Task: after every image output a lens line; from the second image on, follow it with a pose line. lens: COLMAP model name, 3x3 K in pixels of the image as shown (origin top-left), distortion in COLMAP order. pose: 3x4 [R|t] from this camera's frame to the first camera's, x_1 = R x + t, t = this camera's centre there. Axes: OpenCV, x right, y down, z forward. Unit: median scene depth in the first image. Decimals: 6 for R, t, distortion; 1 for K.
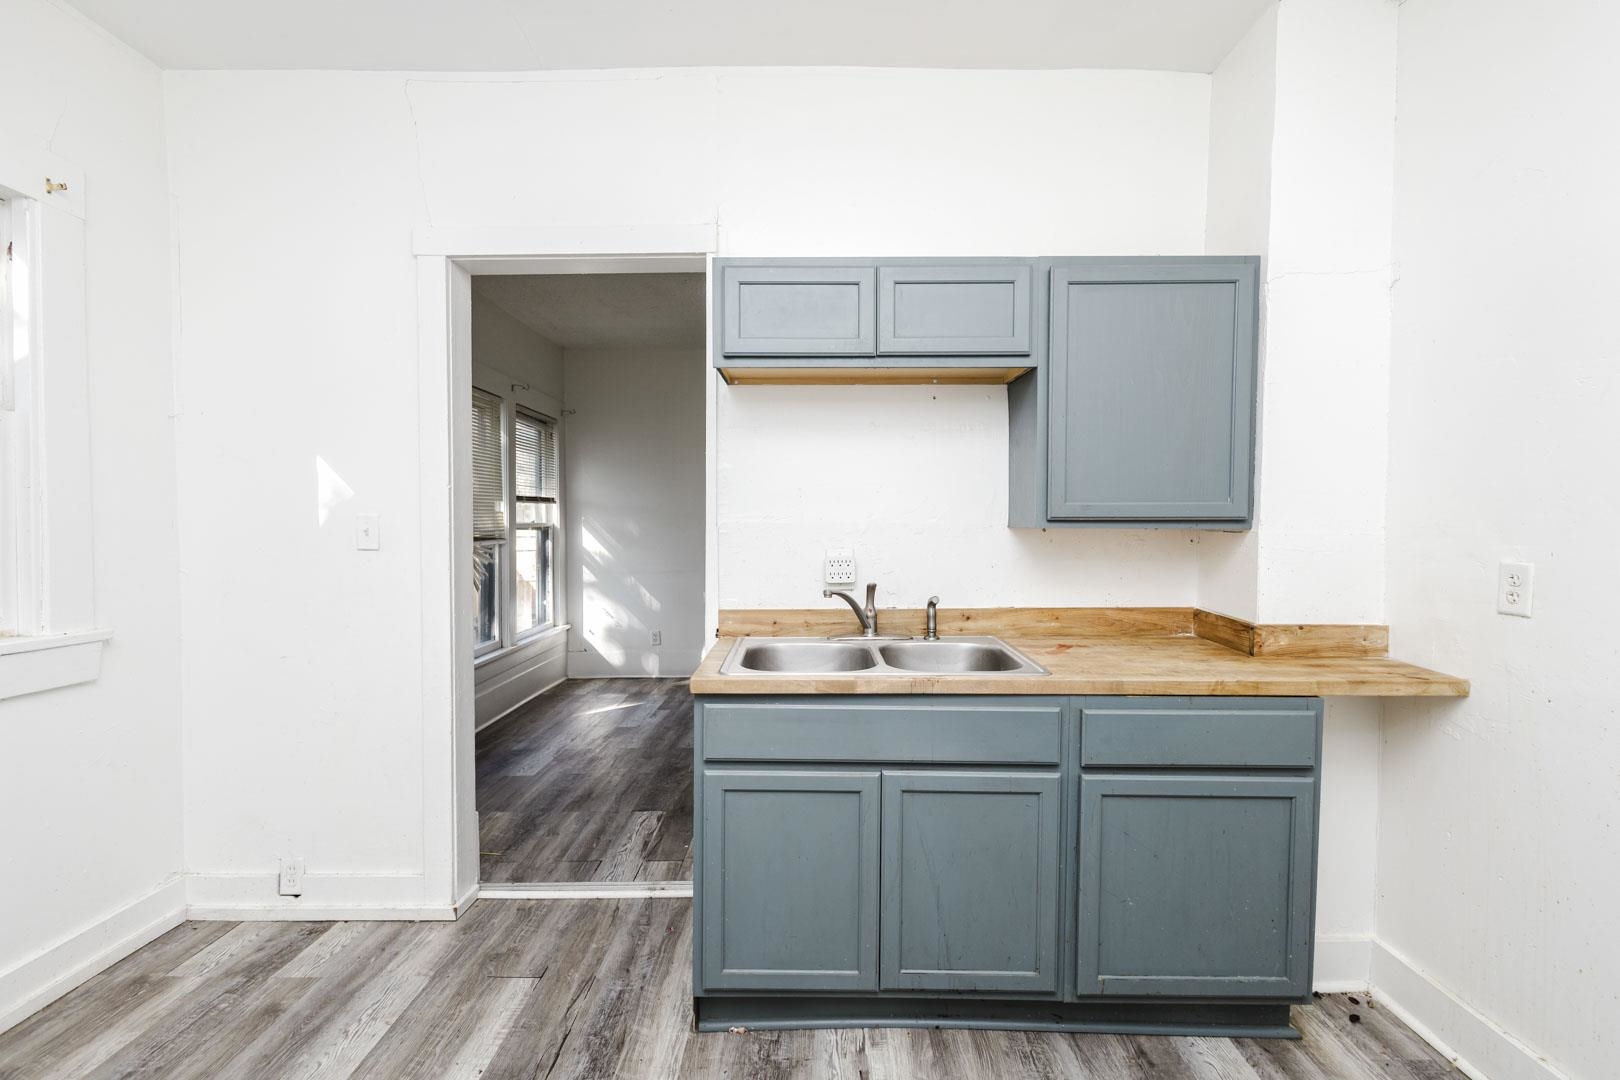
lens RADIAL K [[736.6, 0, 815.8], [0, 736.6, 541.5], [0, 0, 1]] dist [0.005275, -0.001590]
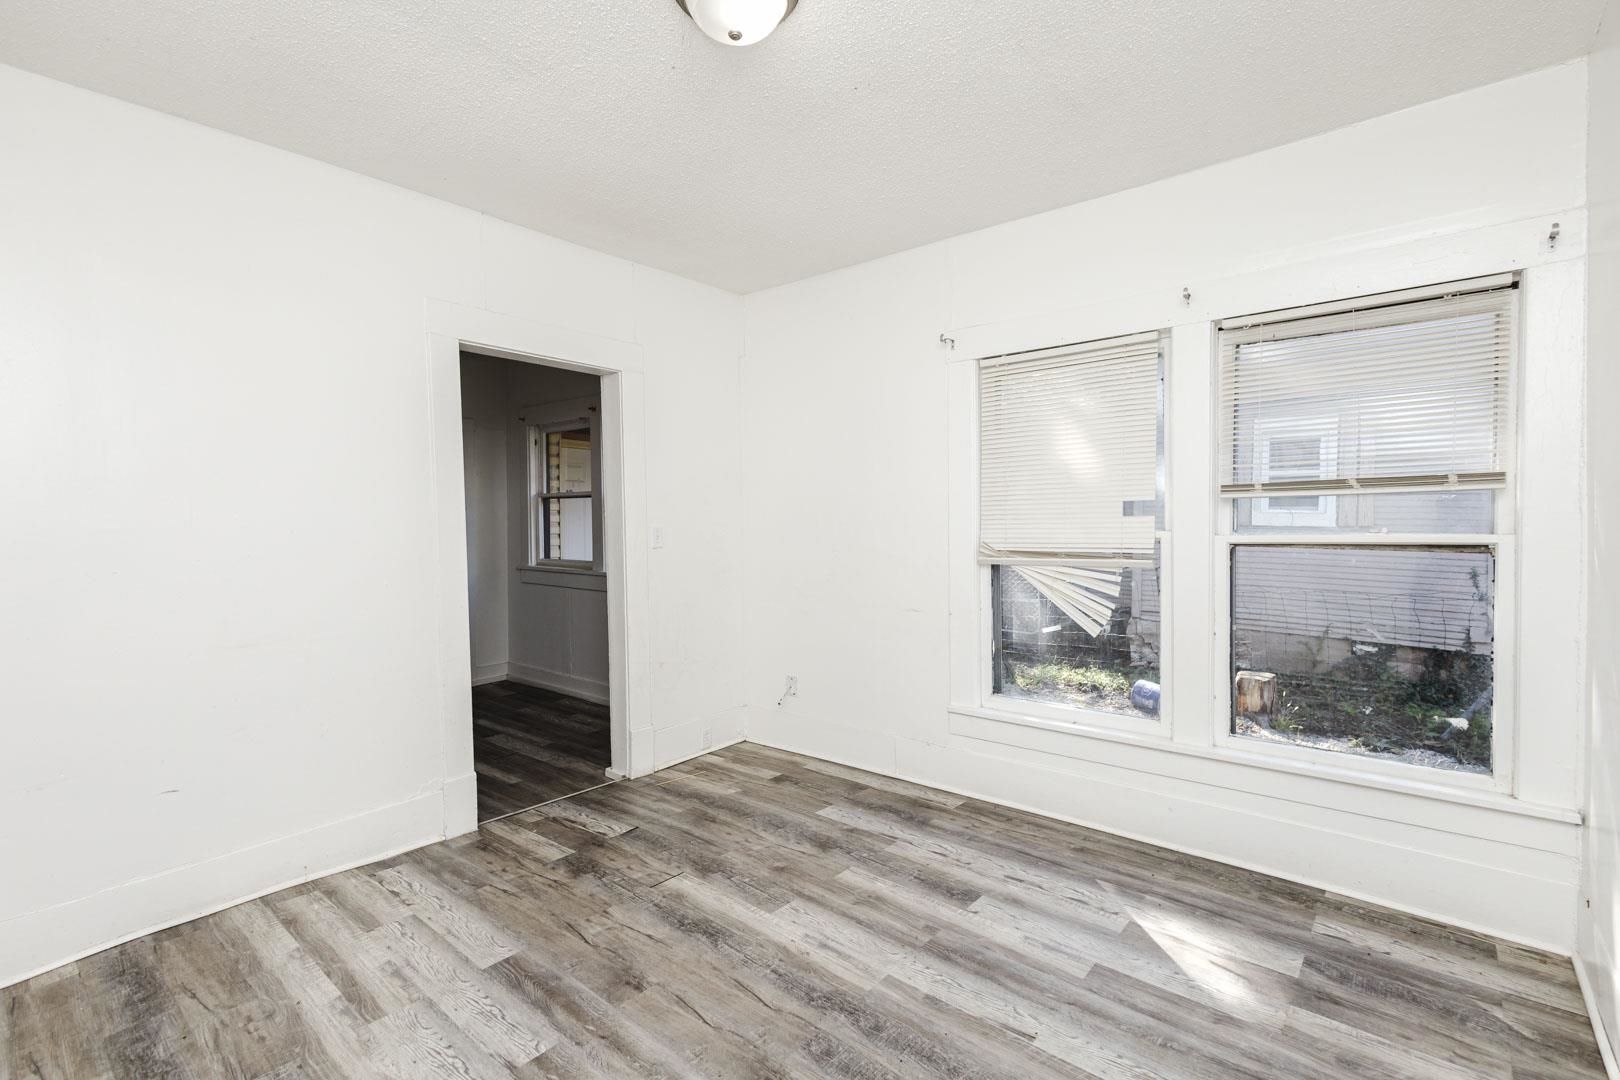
lens RADIAL K [[736.6, 0, 812.7], [0, 736.6, 539.0], [0, 0, 1]] dist [0.005275, -0.001590]
pose [[-0.639260, 0.014420, -0.768855, 0.504198], [-0.015388, 0.999384, 0.031538, -0.079627], [0.768836, 0.031992, -0.638645, 2.538204]]
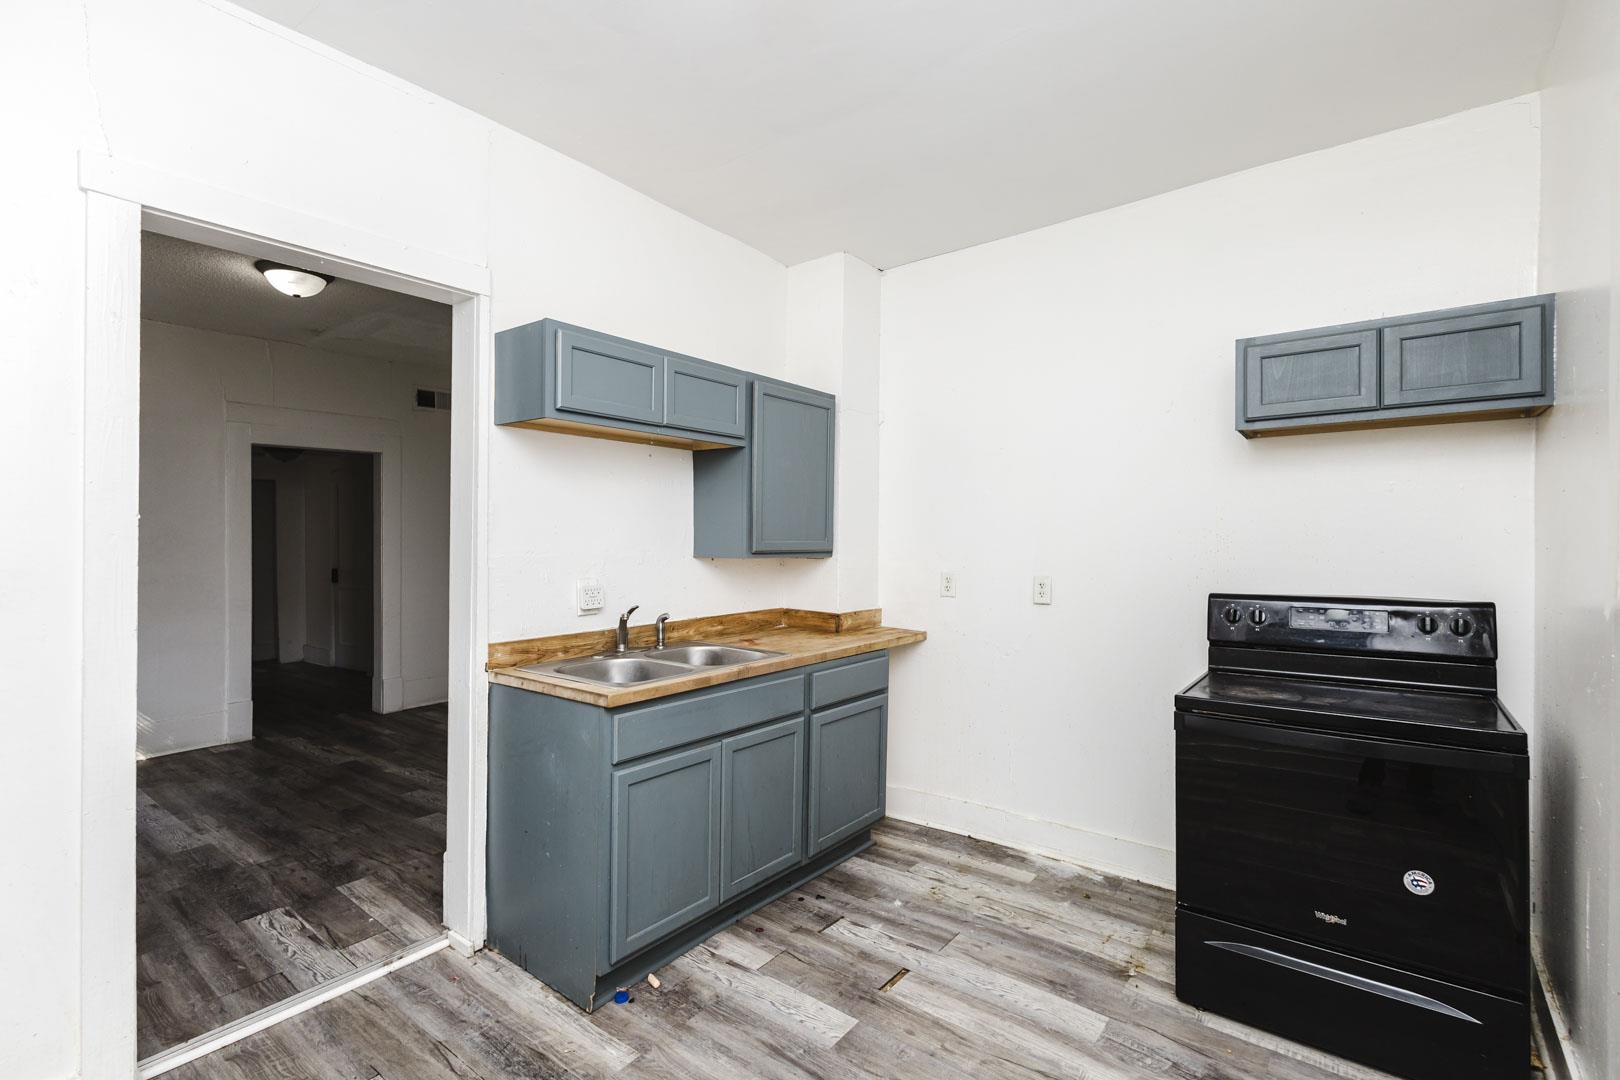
lens RADIAL K [[736.6, 0, 816.0], [0, 736.6, 538.9], [0, 0, 1]] dist [0.005275, -0.001590]
pose [[0.601798, 0.001930, 0.798646, -0.716443], [0.018647, 0.999691, -0.016467, -0.028896], [-0.798431, 0.024802, 0.601575, 0.024896]]
